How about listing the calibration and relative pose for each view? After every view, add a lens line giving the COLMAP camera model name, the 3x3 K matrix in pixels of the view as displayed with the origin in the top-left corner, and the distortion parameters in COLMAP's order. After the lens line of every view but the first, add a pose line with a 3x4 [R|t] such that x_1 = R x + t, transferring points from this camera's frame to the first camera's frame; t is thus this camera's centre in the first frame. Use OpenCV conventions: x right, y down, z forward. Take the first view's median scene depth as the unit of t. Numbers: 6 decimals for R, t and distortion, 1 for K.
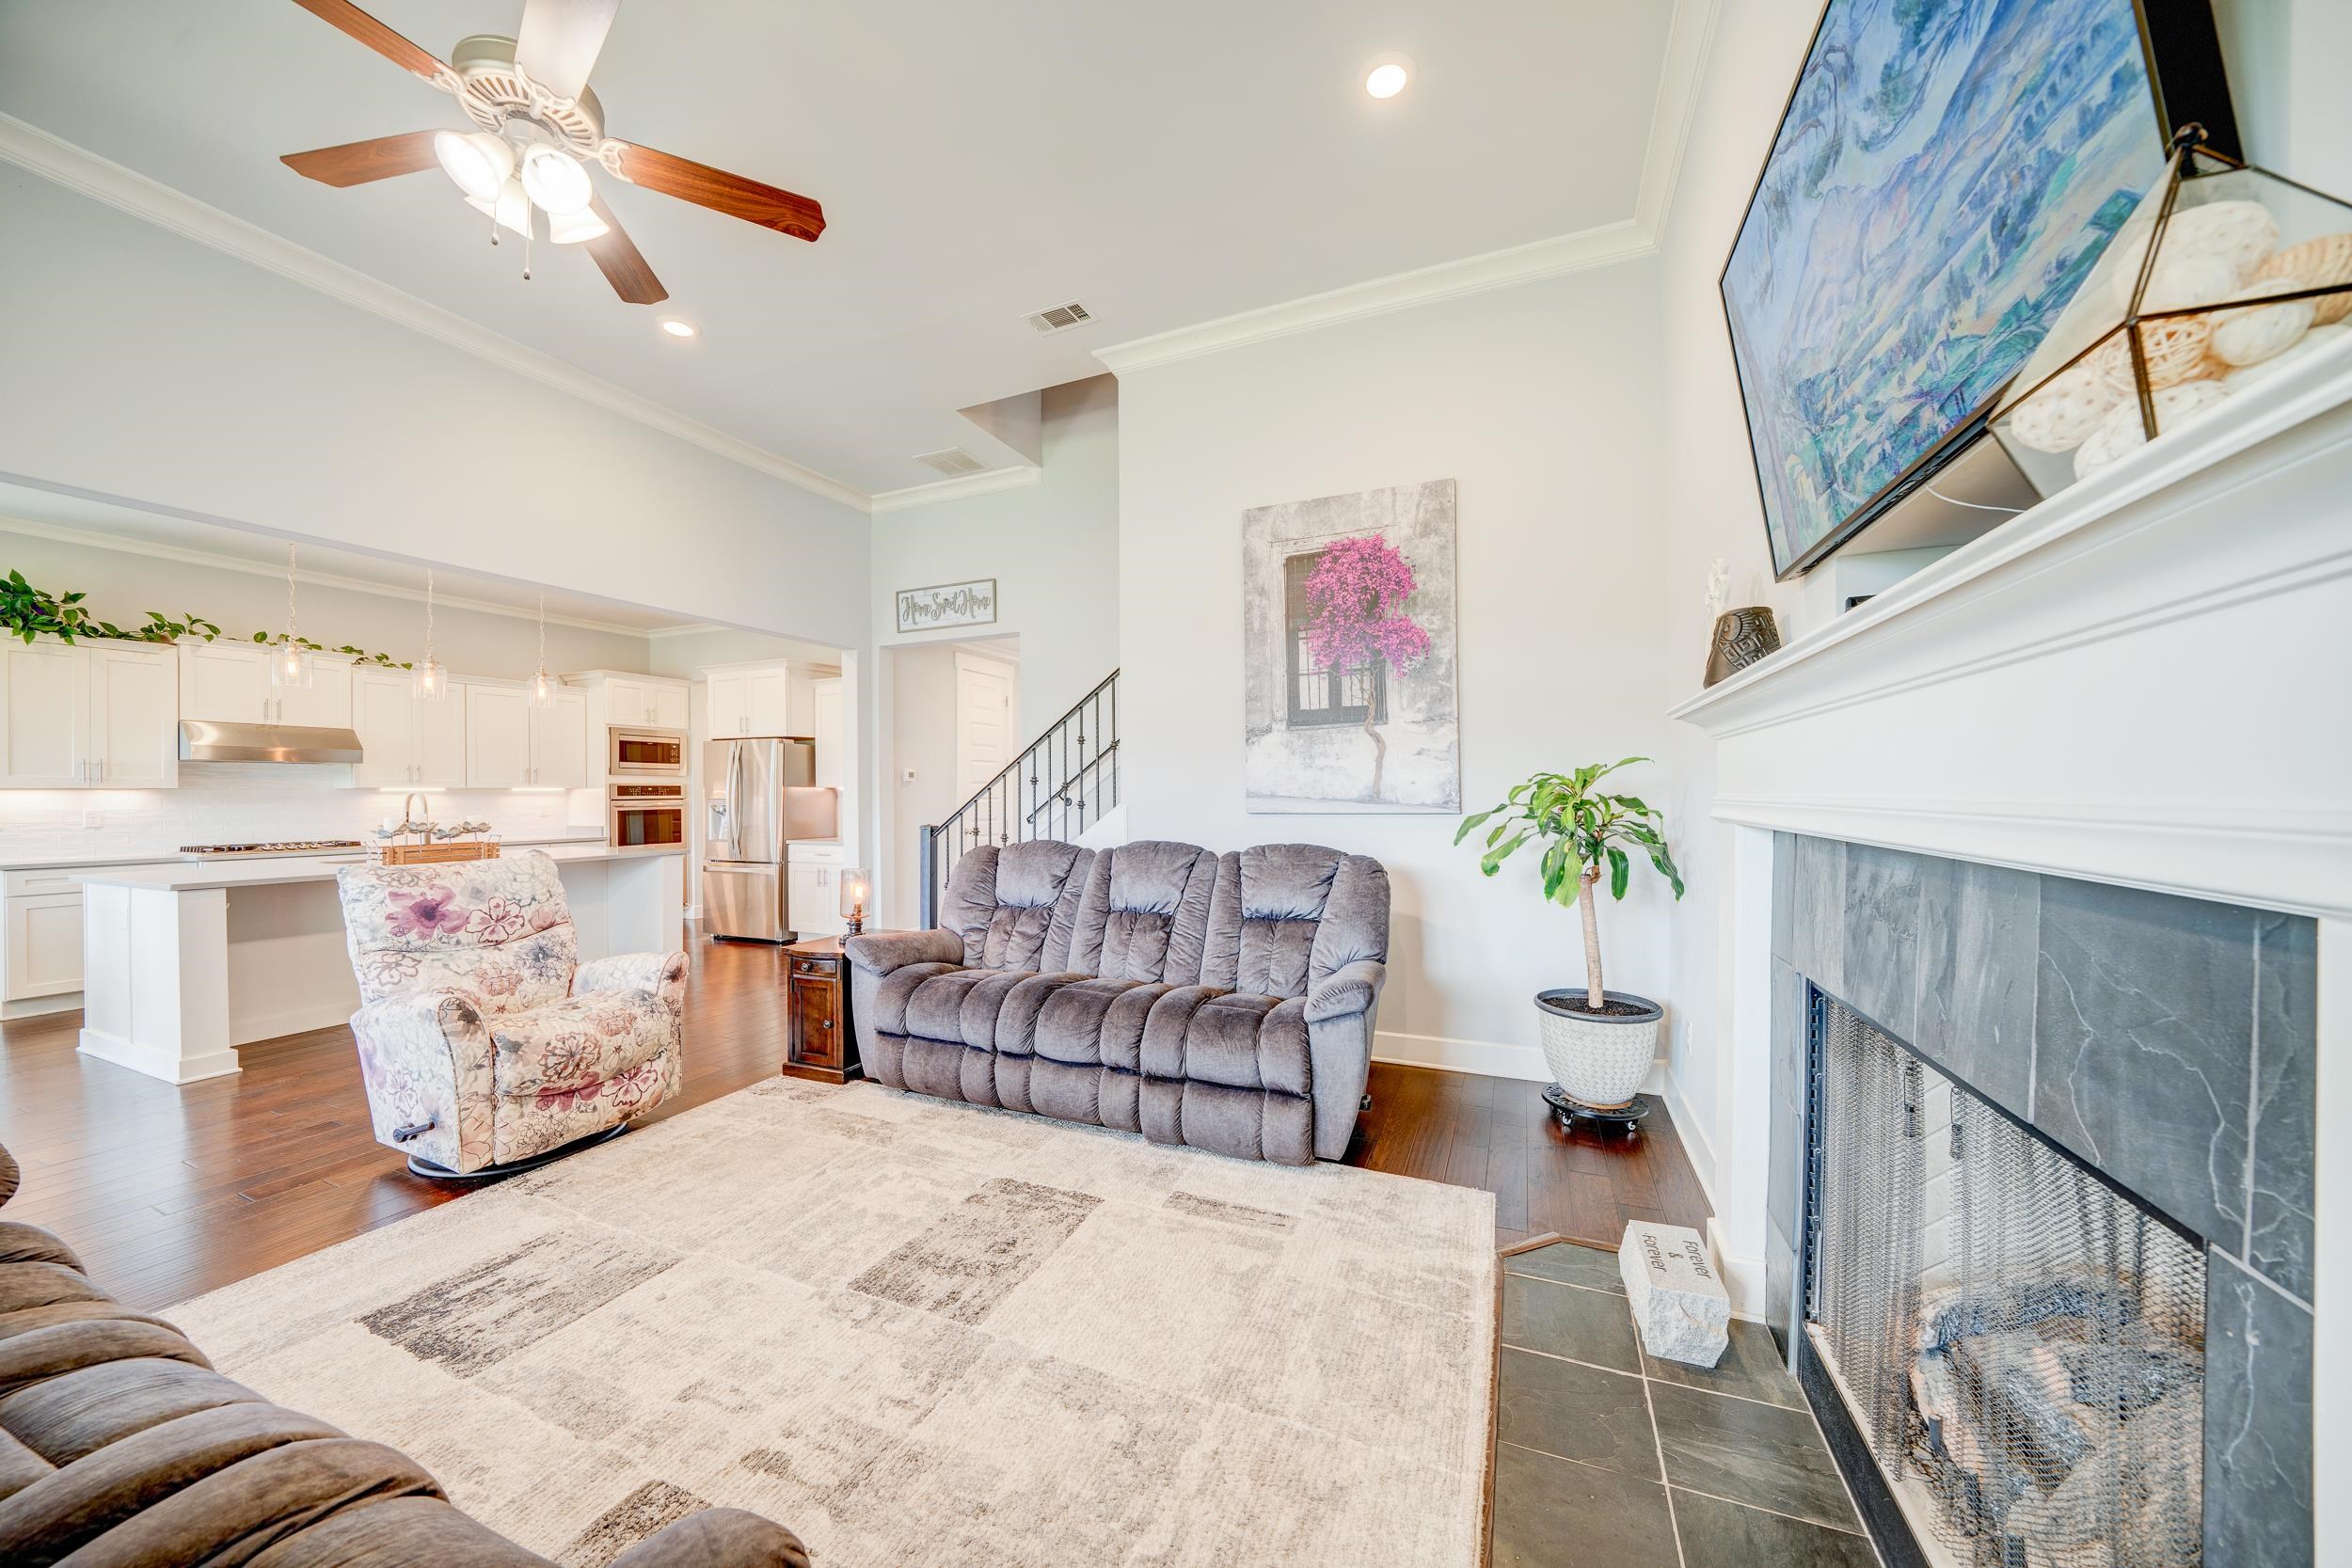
lens RADIAL K [[810.3, 0, 1168.4], [0, 810.3, 795.5], [0, 0, 1]] dist [-0.018521, 0.000123]
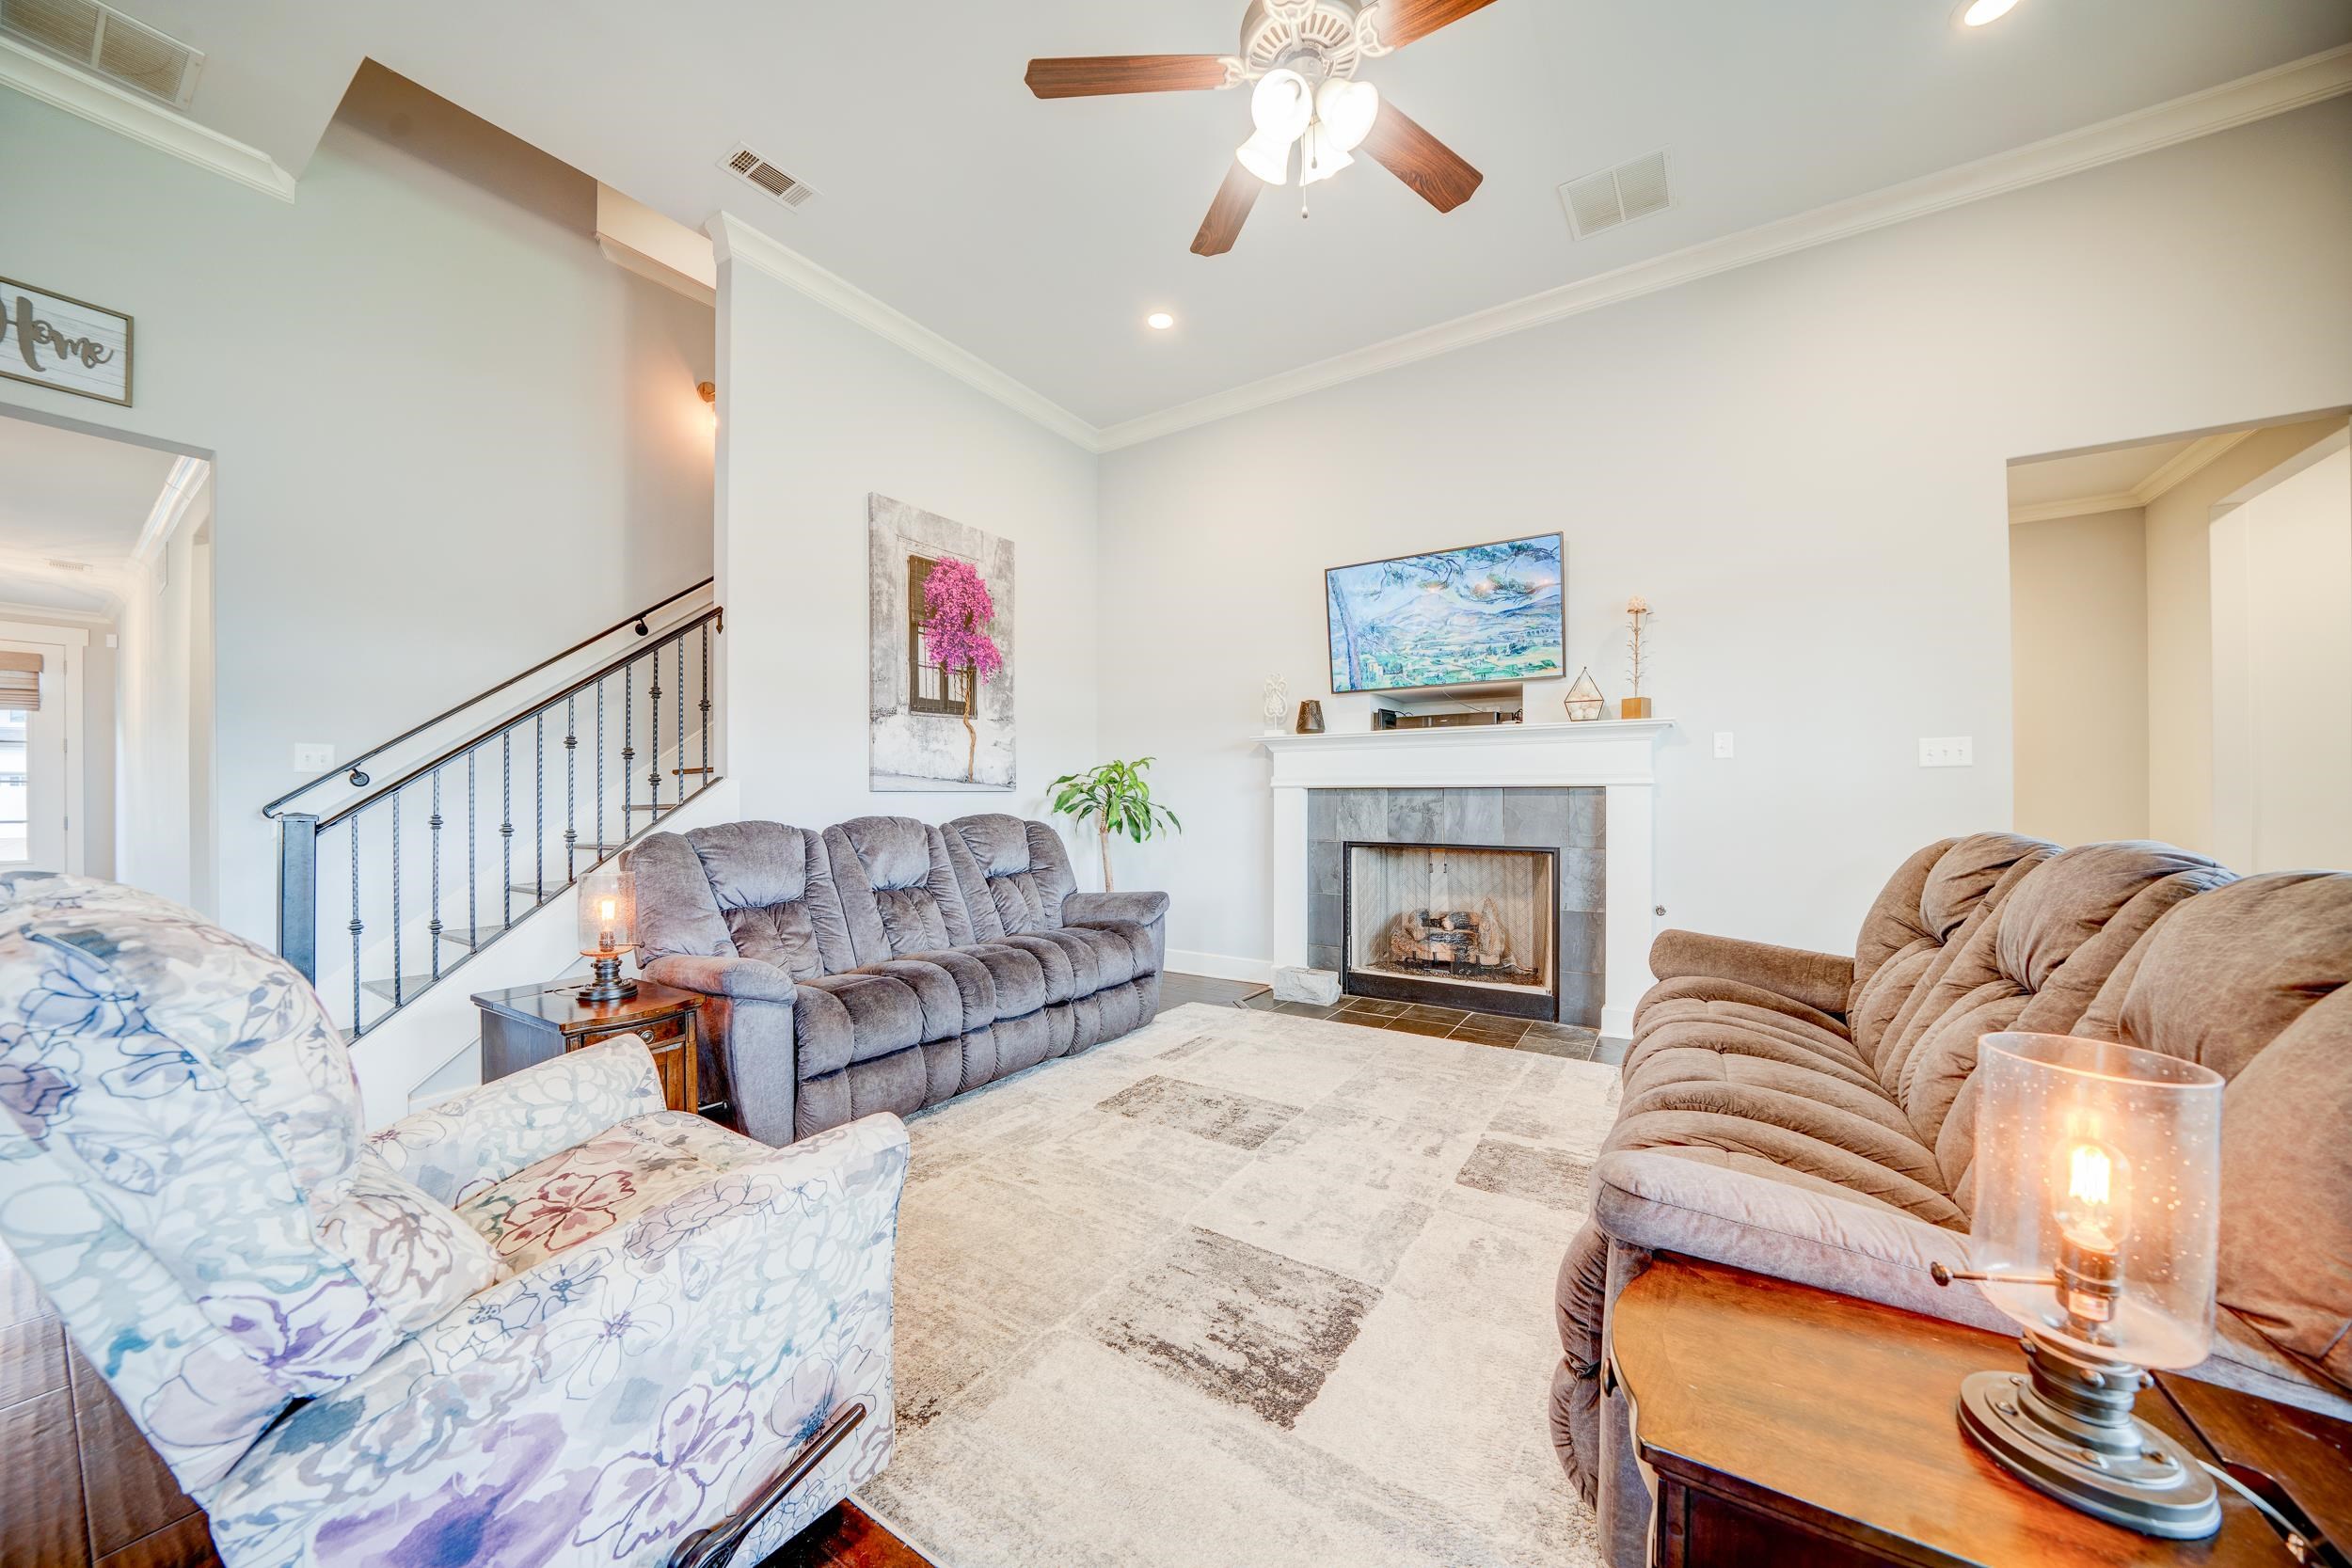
lens RADIAL K [[810.3, 0, 1168.4], [0, 810.3, 795.5], [0, 0, 1]] dist [-0.018521, 0.000123]
pose [[0.180074, 0.006369, 0.983633, -0.879809], [0.002048, 0.999974, -0.006850, 0.037332], [-0.983651, 0.003248, 0.180056, 0.478047]]
